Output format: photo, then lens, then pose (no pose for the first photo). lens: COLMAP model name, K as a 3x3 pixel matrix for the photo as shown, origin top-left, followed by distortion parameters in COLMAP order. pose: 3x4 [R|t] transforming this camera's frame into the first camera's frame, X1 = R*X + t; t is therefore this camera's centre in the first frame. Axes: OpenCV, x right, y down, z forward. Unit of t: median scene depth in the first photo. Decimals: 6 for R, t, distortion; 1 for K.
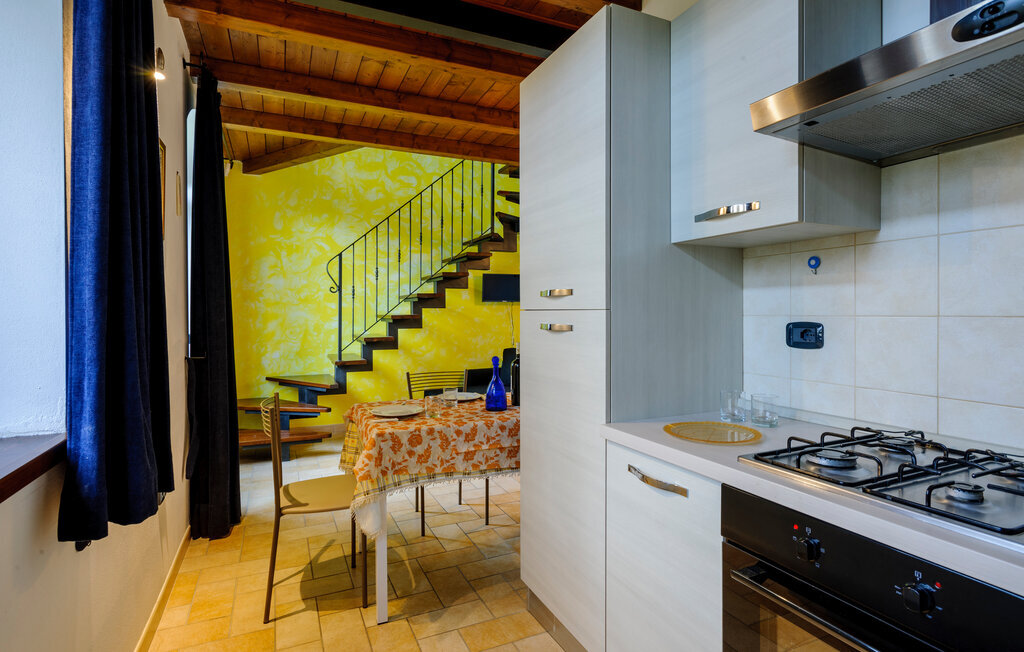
lens RADIAL K [[509.7, 0, 513.6], [0, 509.7, 320.4], [0, 0, 1]] dist [-0.001323, -0.000118]
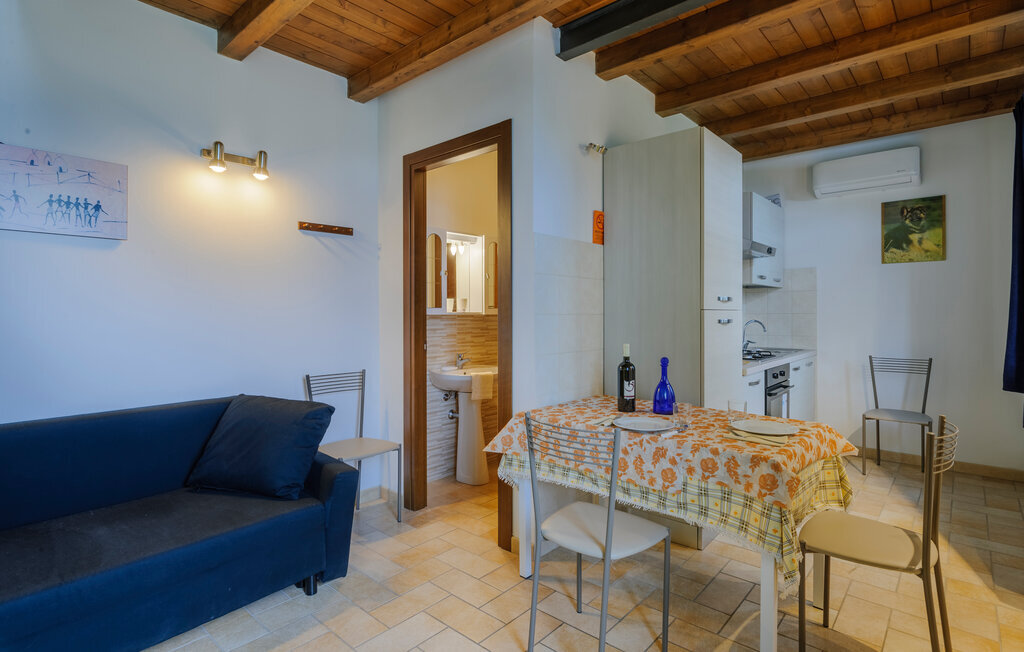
lens RADIAL K [[509.7, 0, 514.4], [0, 509.7, 319.1], [0, 0, 1]] dist [-0.001323, -0.000118]
pose [[-0.405911, -0.006107, 0.913892, -1.013170], [0.016635, 0.999763, 0.014070, -0.023165], [-0.913761, 0.020914, -0.405713, 2.101120]]
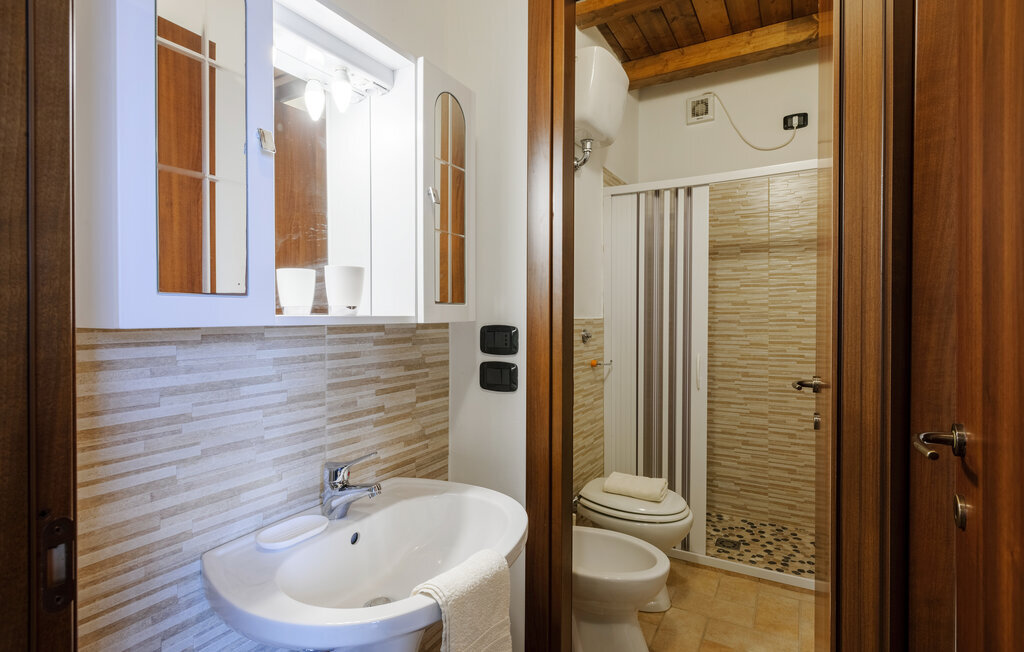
lens RADIAL K [[509.7, 0, 510.7], [0, 509.7, 322.8], [0, 0, 1]] dist [-0.001323, -0.000118]
pose [[-0.572743, -0.005789, 0.819714, -0.552226], [0.013858, 0.999764, 0.016743, -0.023884], [-0.819618, 0.020949, -0.572528, 1.946078]]
